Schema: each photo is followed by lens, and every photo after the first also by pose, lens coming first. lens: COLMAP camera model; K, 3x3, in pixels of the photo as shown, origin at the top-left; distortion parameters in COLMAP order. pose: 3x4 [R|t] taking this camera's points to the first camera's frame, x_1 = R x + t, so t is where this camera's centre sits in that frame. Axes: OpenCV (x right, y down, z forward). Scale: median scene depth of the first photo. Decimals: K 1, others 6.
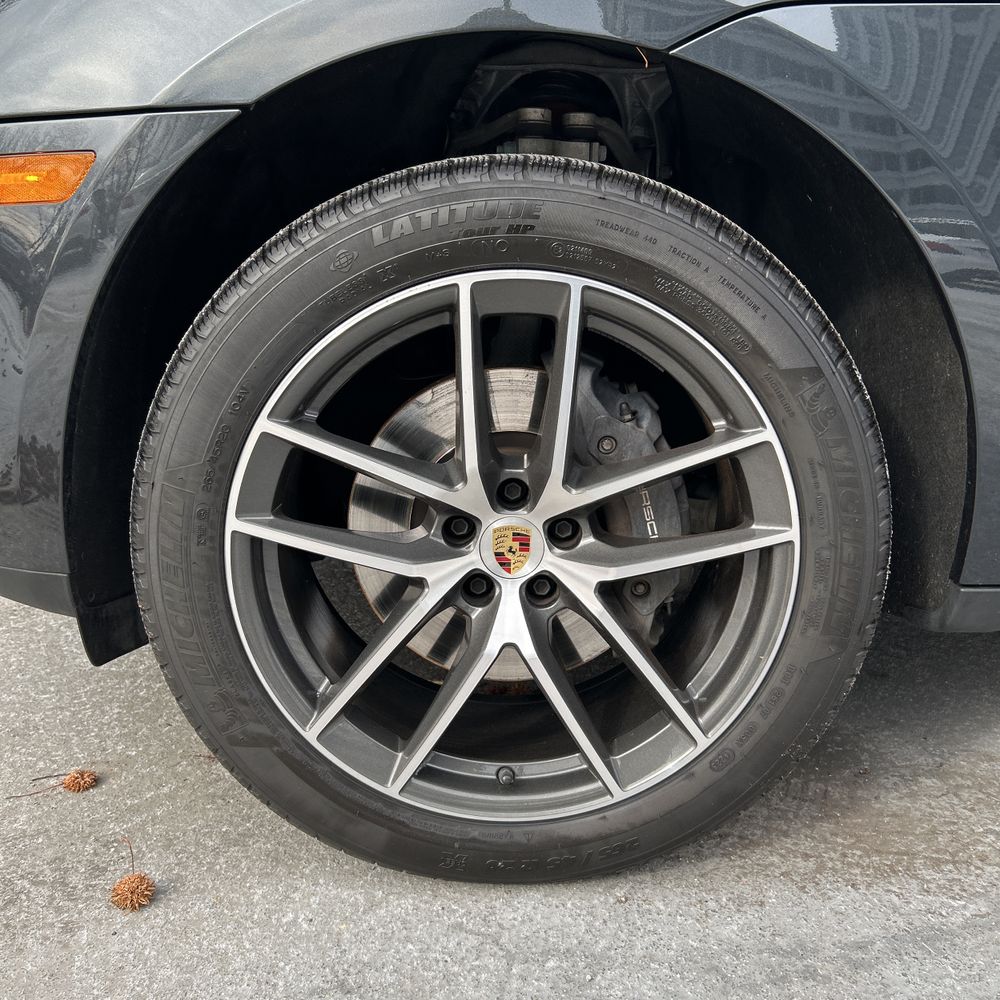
lens RADIAL K [[1005.1, 0, 500.0], [0, 1005.1, 500.0], [0, 0, 1]] dist [0.001157, 0.015311]
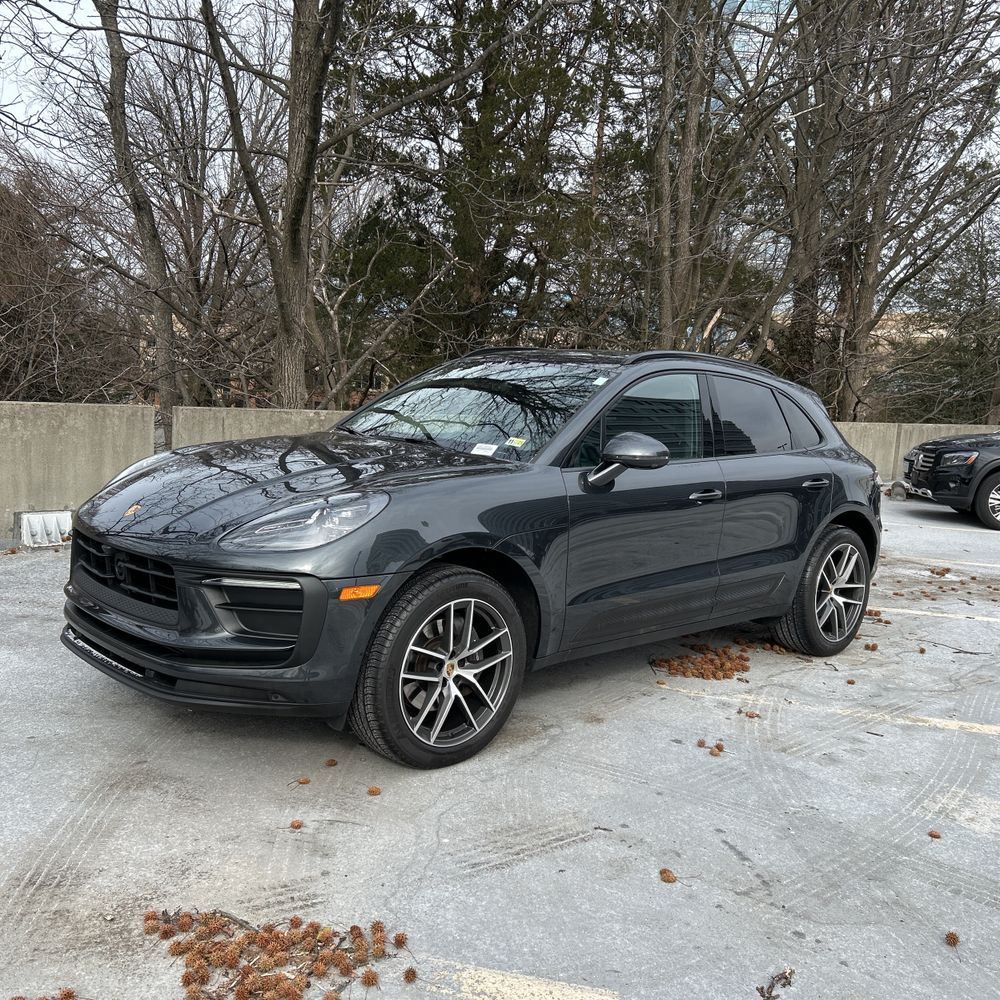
lens RADIAL K [[1002.0, 0, 507.6], [0, 1002.0, 491.7], [0, 0, 1]] dist [0.015560, 0.020807]
pose [[0.725344, -0.051060, 0.686490, -2.364744], [0.121833, 0.991025, -0.055017, -0.375499], [-0.677520, 0.123544, 0.725055, -1.921784]]
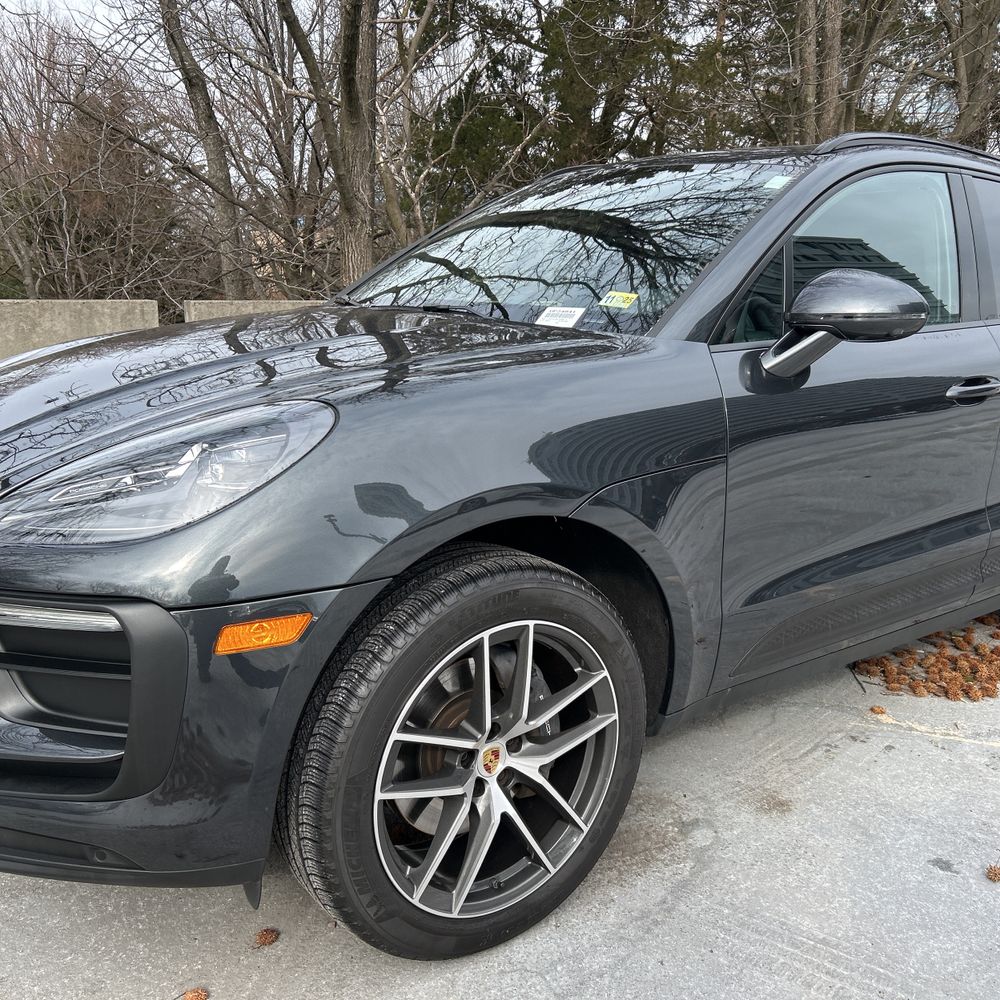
lens RADIAL K [[1005.1, 0, 500.0], [0, 1005.1, 500.0], [0, 0, 1]] dist [0.001157, 0.015311]
pose [[0.802640, -0.135621, 0.580841, -0.983911], [0.147193, 0.988727, 0.027459, -0.471763], [-0.578017, 0.063455, 0.813554, -0.529461]]
